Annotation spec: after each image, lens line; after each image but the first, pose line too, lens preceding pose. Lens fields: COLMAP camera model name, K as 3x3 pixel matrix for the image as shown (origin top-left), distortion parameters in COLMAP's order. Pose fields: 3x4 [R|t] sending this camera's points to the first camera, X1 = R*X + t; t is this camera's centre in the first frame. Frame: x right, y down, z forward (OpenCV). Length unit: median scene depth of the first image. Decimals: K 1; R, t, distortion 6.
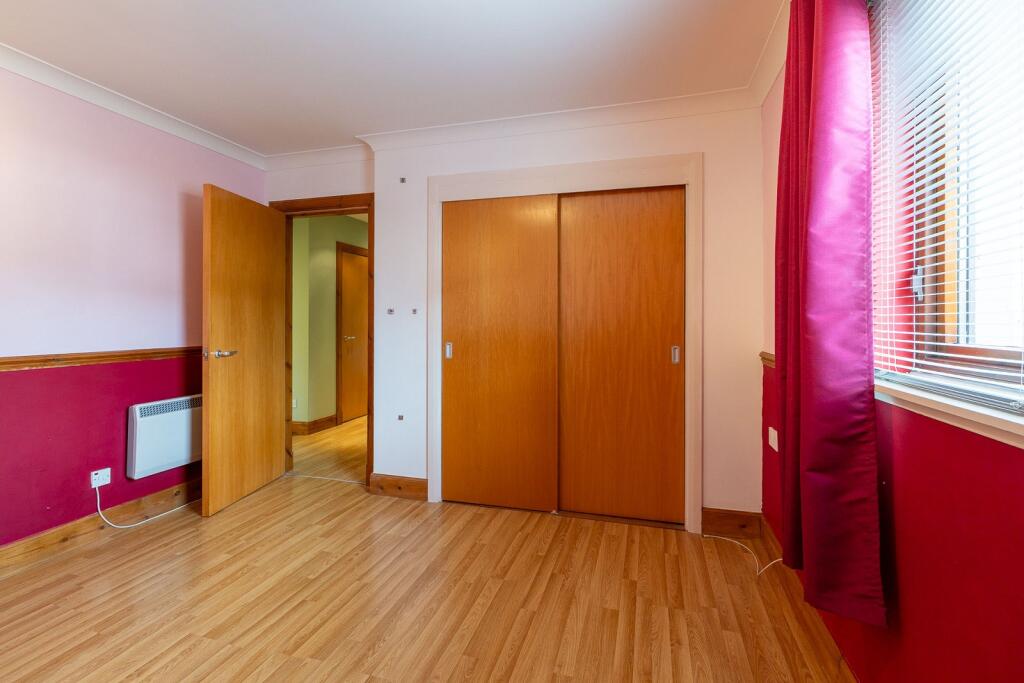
lens RADIAL K [[453.6, 0, 511.7], [0, 453.6, 325.3], [0, 0, 1]] dist [0.001377, 0.000189]
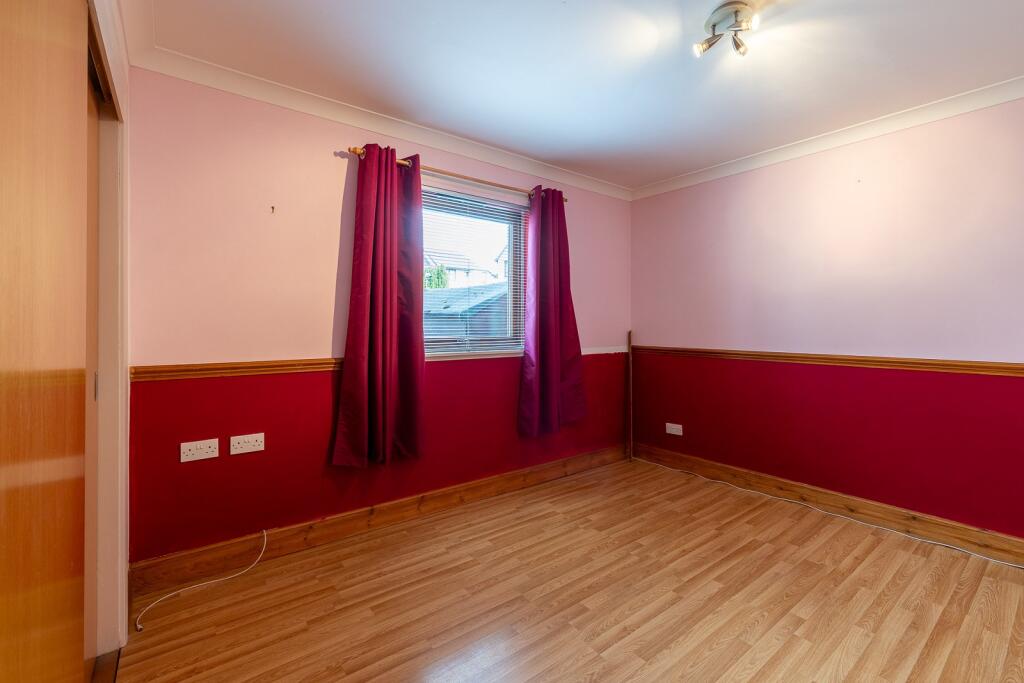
lens RADIAL K [[434.3, 0, 513.5], [0, 434.3, 347.8], [0, 0, 1]] dist [-0.000249, 0.000872]
pose [[-0.812134, -0.032378, 0.582572, -0.606109], [0.002057, 0.998294, 0.058350, -0.029820], [-0.583468, 0.048587, -0.810682, 1.604213]]
